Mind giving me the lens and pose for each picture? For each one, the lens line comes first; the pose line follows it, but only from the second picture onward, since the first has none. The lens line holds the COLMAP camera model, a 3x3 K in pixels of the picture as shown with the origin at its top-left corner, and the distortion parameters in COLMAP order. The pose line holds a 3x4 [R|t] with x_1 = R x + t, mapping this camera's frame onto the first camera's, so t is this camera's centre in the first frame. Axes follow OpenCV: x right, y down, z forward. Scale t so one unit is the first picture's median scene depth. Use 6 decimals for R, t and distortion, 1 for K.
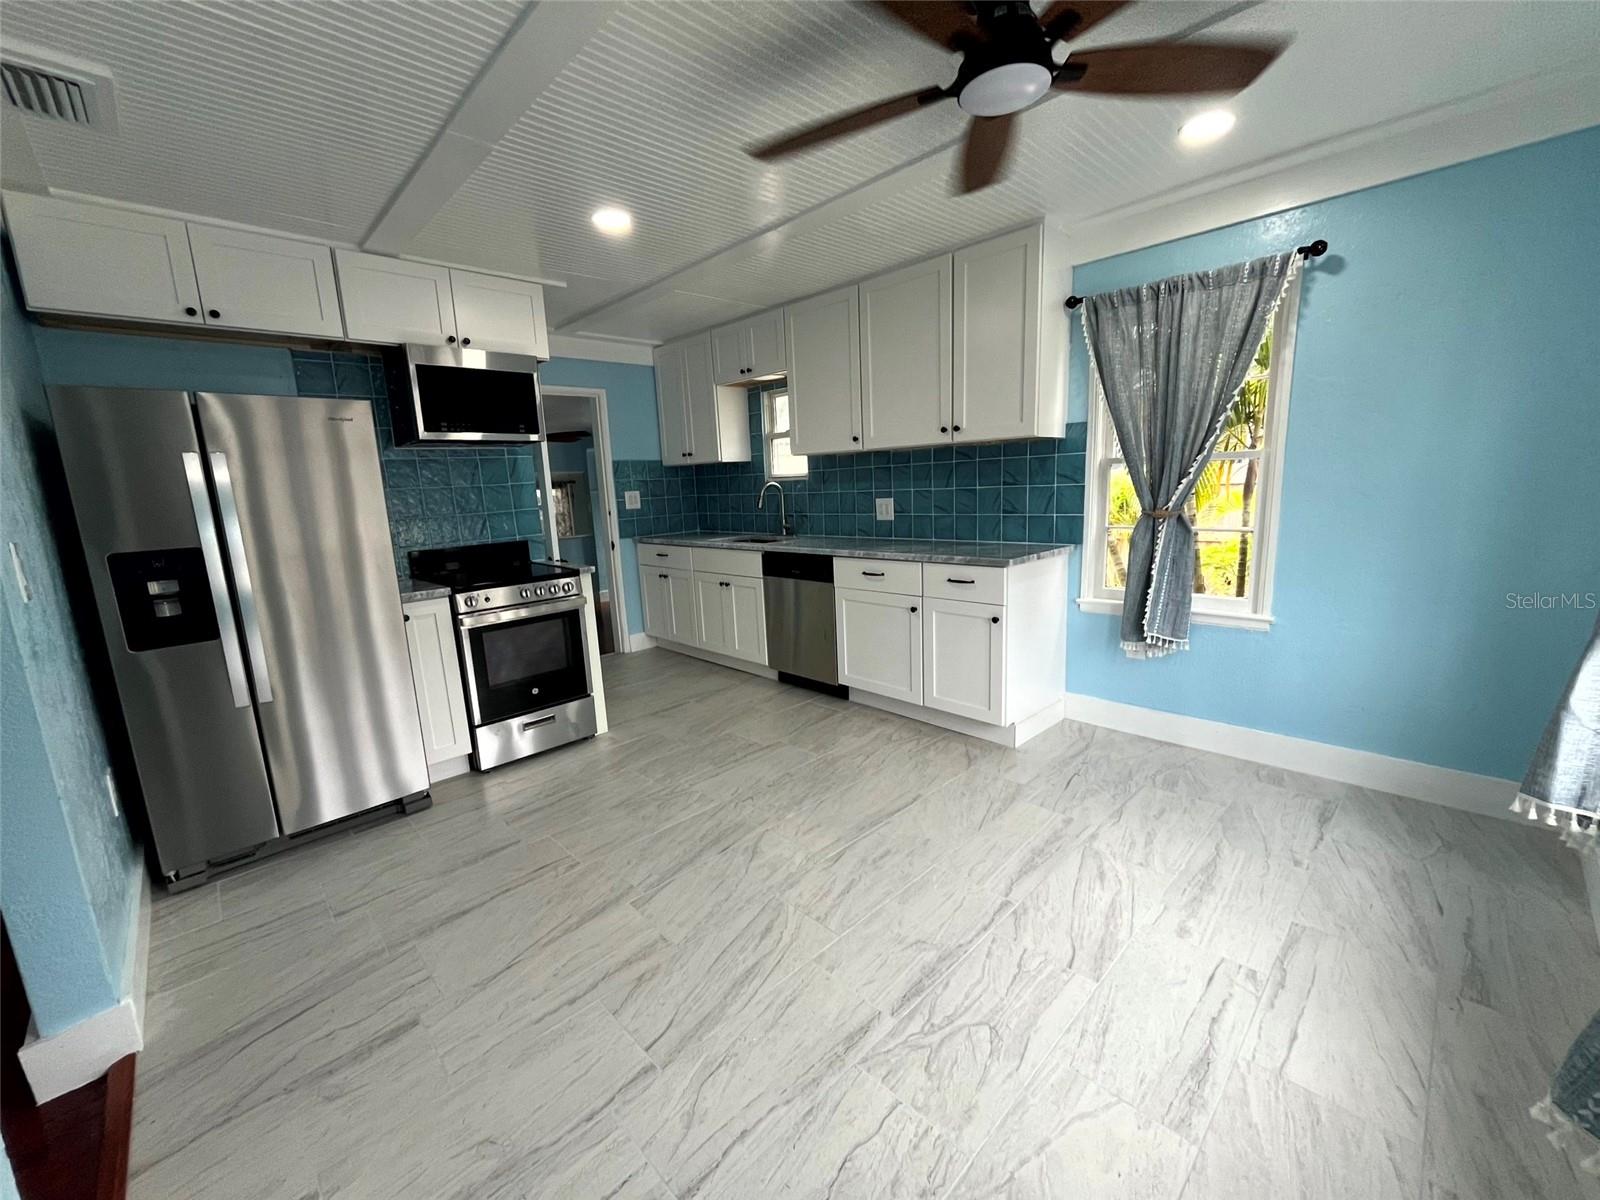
lens RADIAL K [[643.8, 0, 797.6], [0, 643.8, 595.6], [0, 0, 1]] dist [-0.002850, -0.000510]
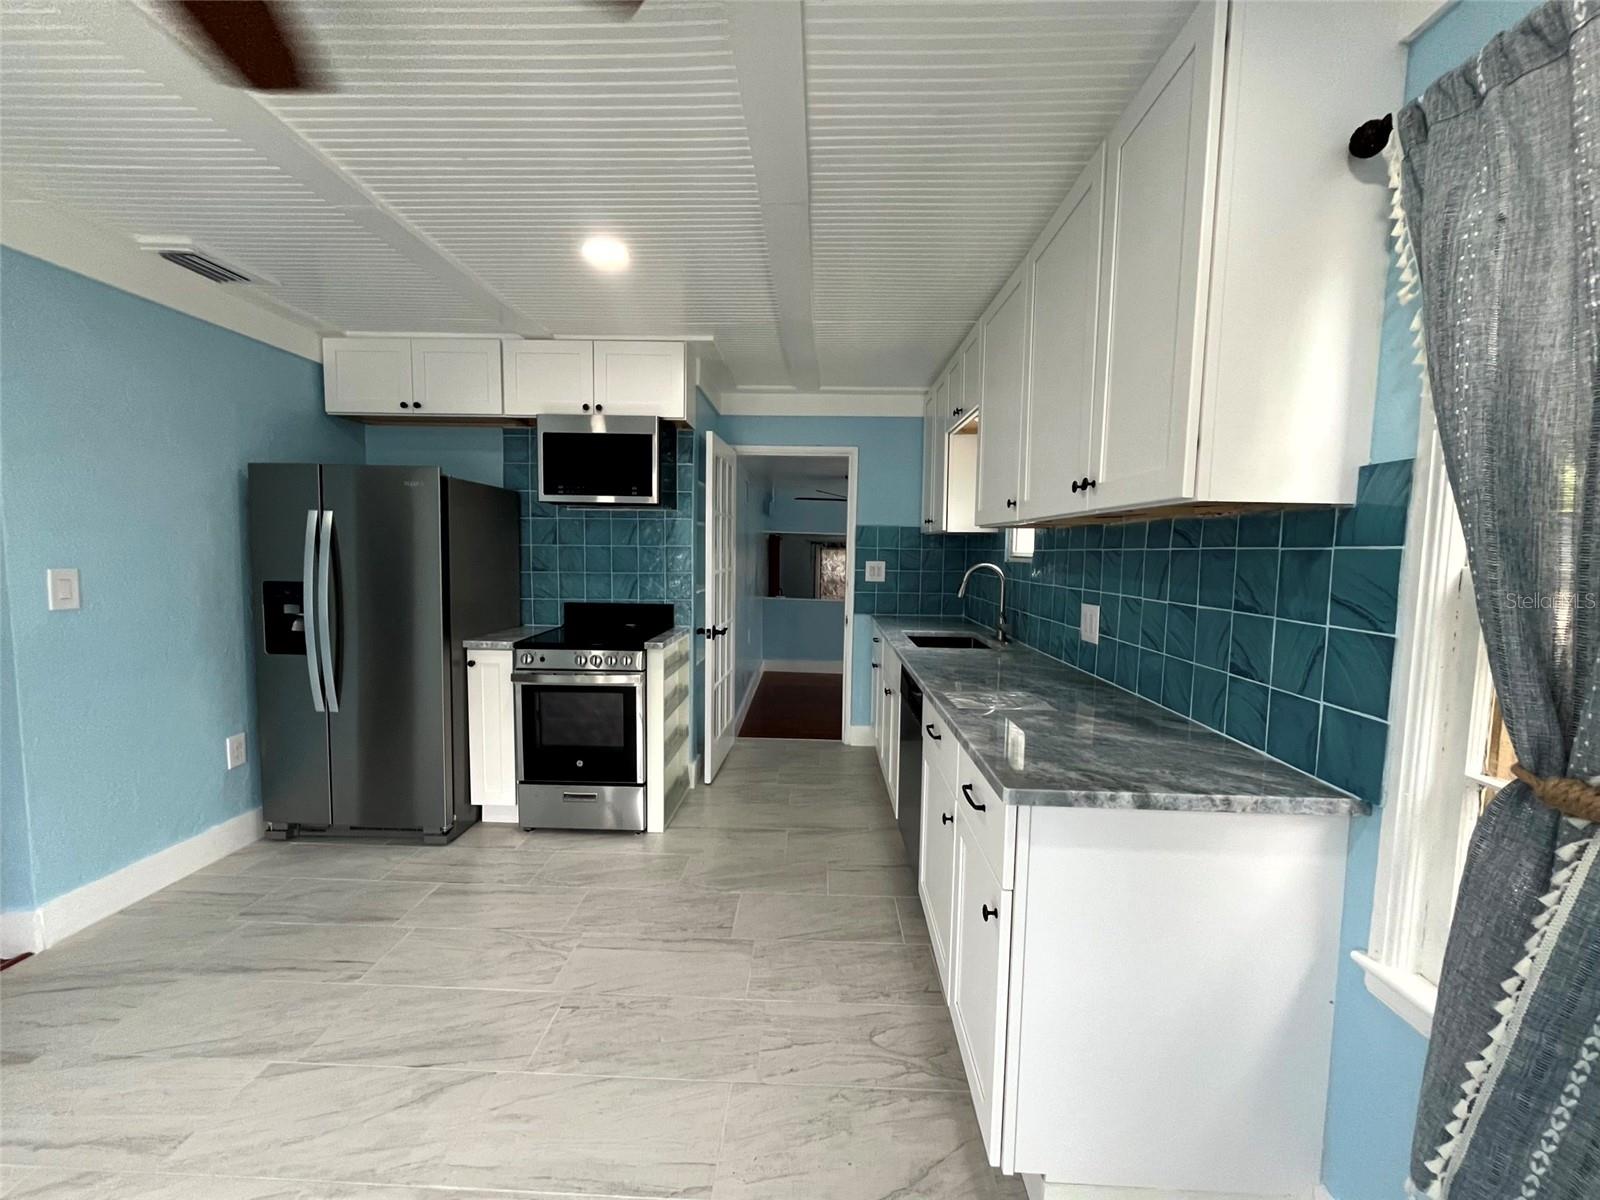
lens RADIAL K [[643.8, 0, 809.1], [0, 643.8, 597.3], [0, 0, 1]] dist [-0.002850, -0.000510]
pose [[0.698601, 0.109853, -0.707028, 0.468737], [-0.173283, 0.984704, -0.018221, -0.133106], [0.694212, 0.135245, 0.706951, 0.533137]]
